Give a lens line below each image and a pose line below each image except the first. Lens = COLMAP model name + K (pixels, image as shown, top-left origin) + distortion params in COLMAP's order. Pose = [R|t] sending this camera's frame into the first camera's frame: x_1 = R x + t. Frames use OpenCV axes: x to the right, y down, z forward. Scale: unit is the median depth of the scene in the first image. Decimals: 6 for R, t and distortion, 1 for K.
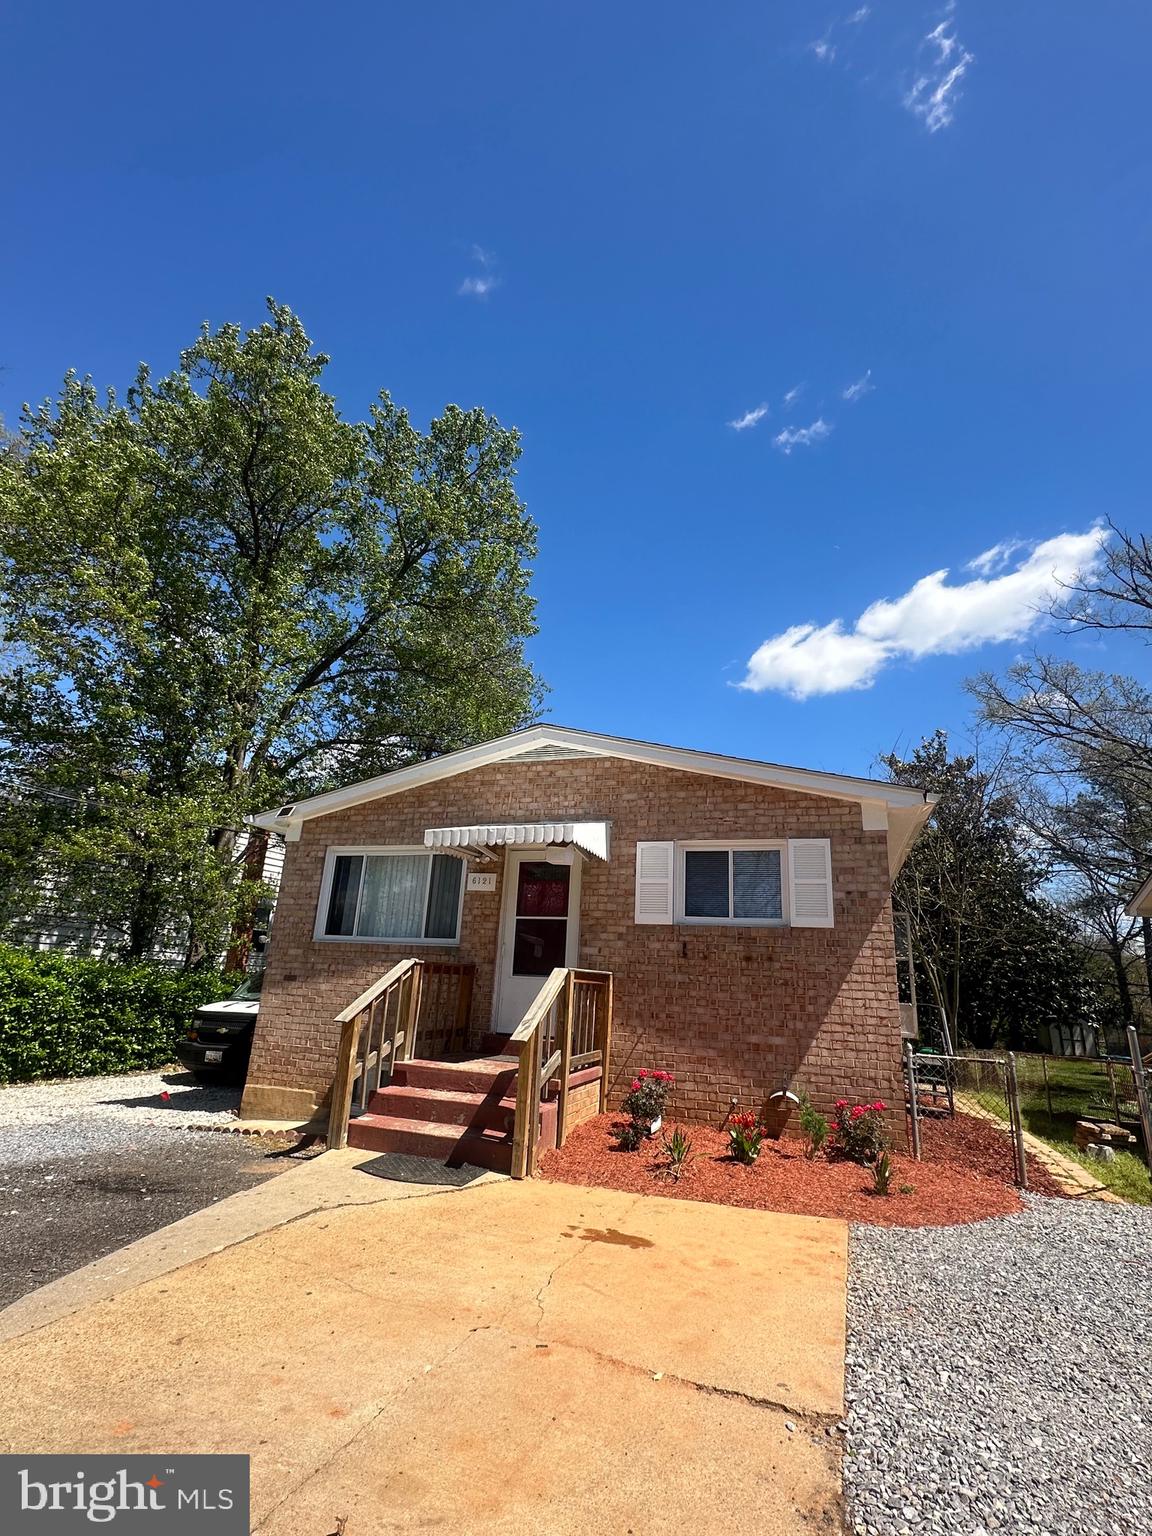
lens RADIAL K [[715.9, 0, 576.0], [0, 715.9, 768.0], [0, 0, 1]] dist [-0.003390, 0.000540]
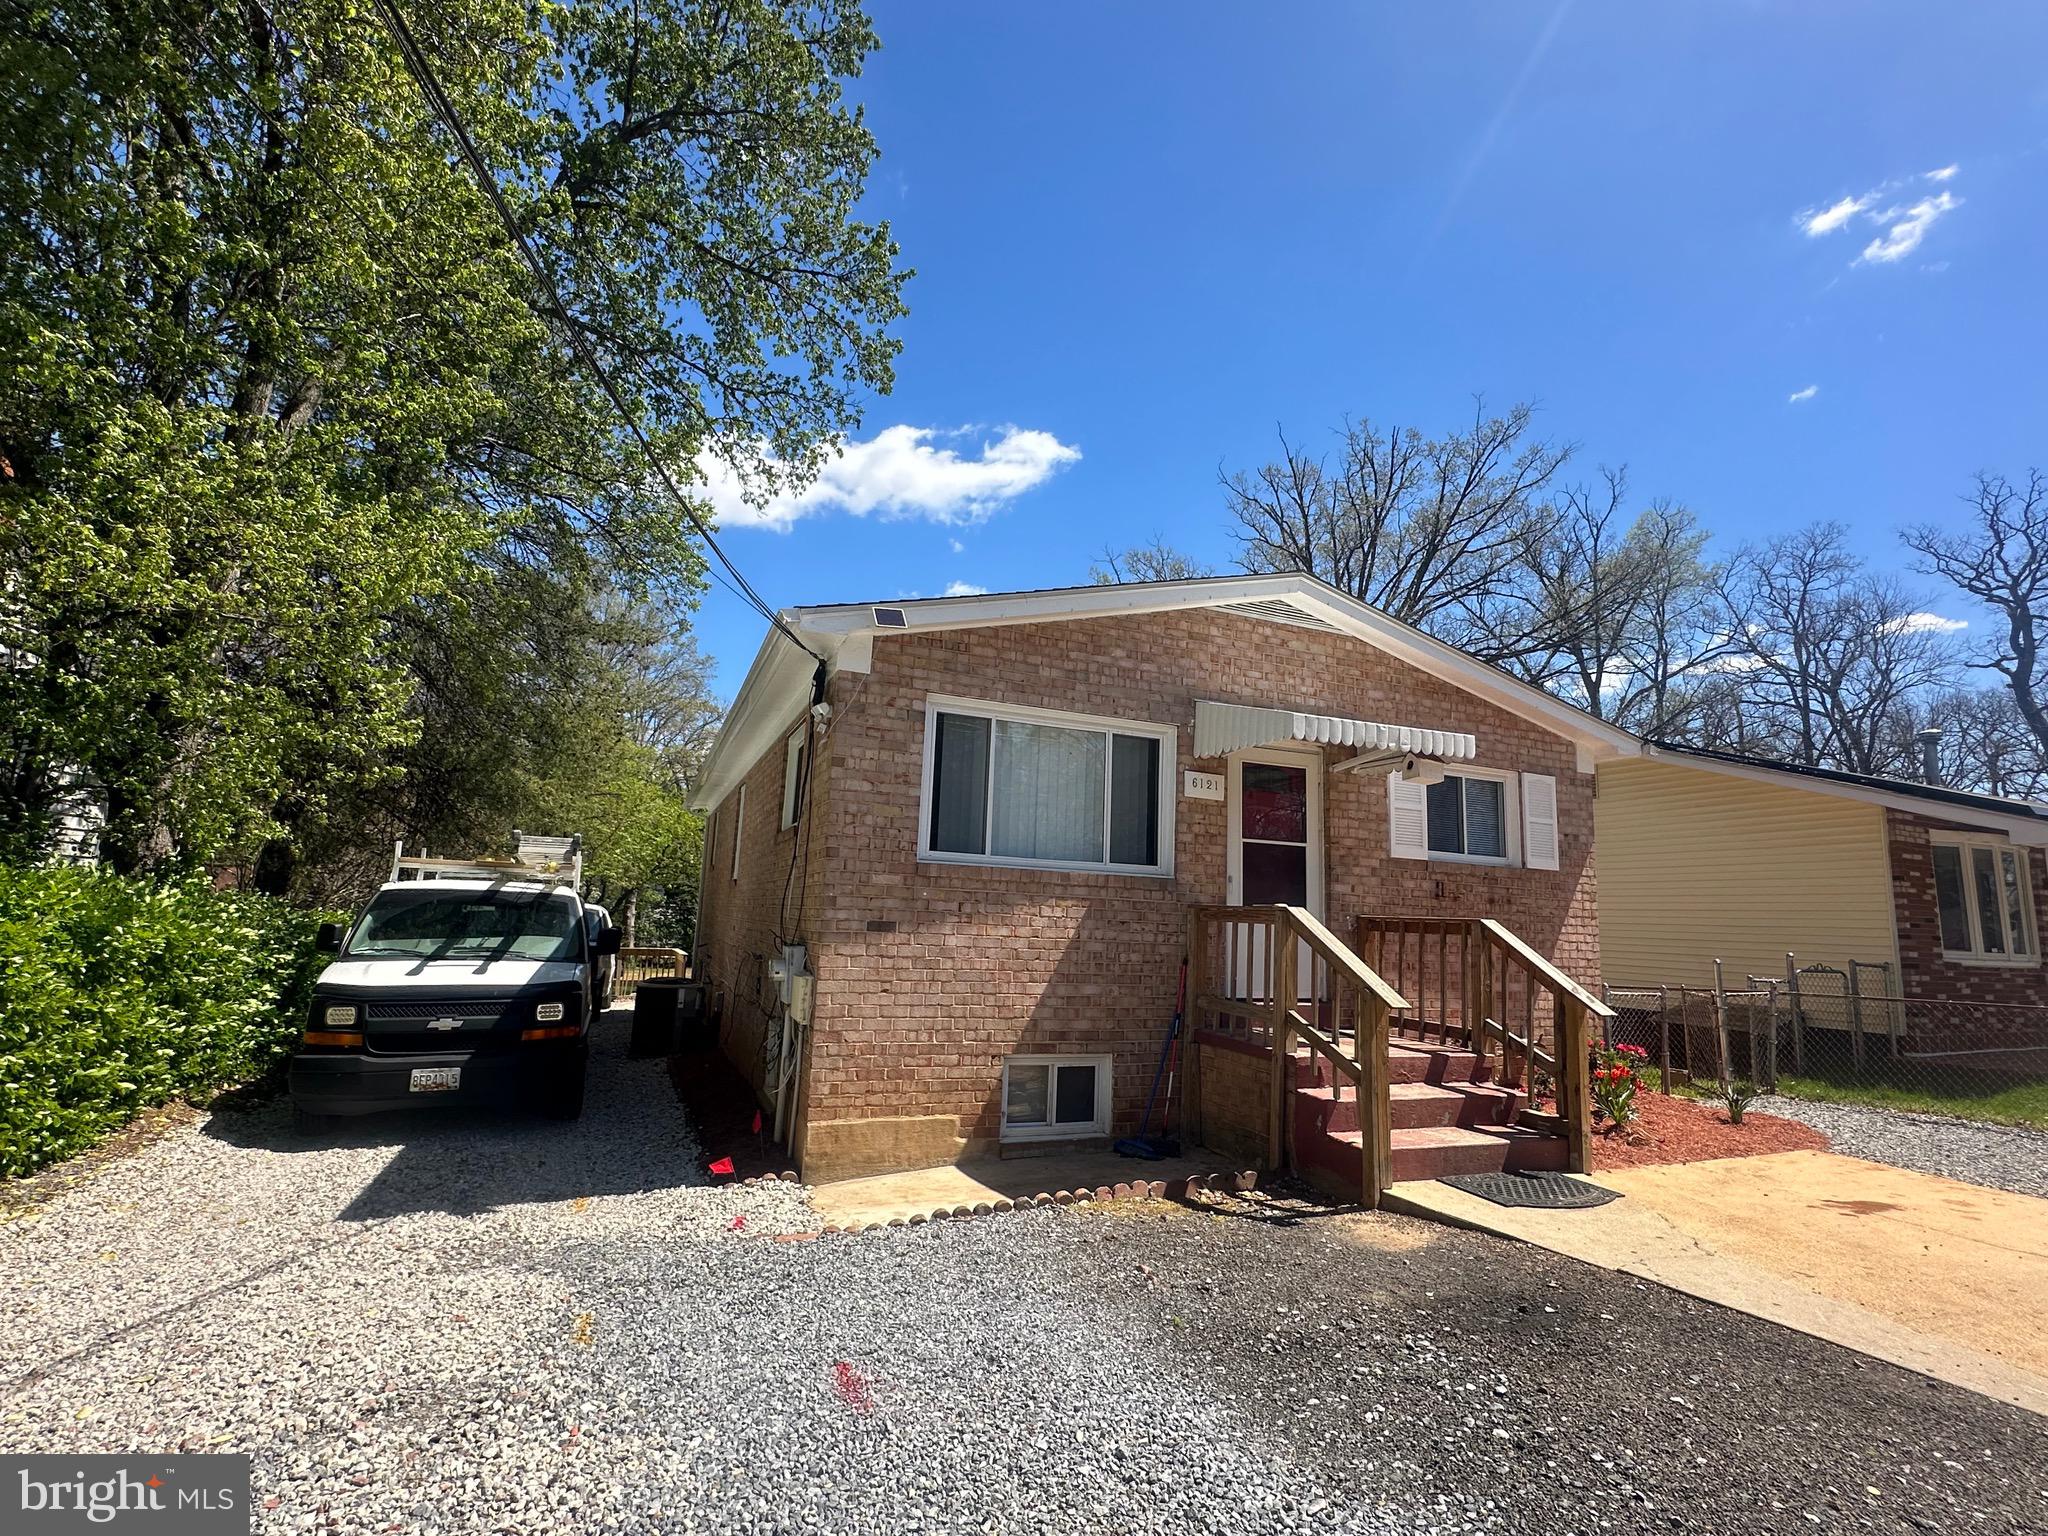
lens RADIAL K [[954.5, 0, 1024.0], [0, 954.5, 768.0], [0, 0, 1]] dist [-0.003390, 0.000540]
pose [[0.750691, 0.085020, 0.655160, -0.983872], [-0.198631, 0.974847, 0.101089, 0.099084], [-0.630086, -0.206022, 0.748696, 0.505438]]
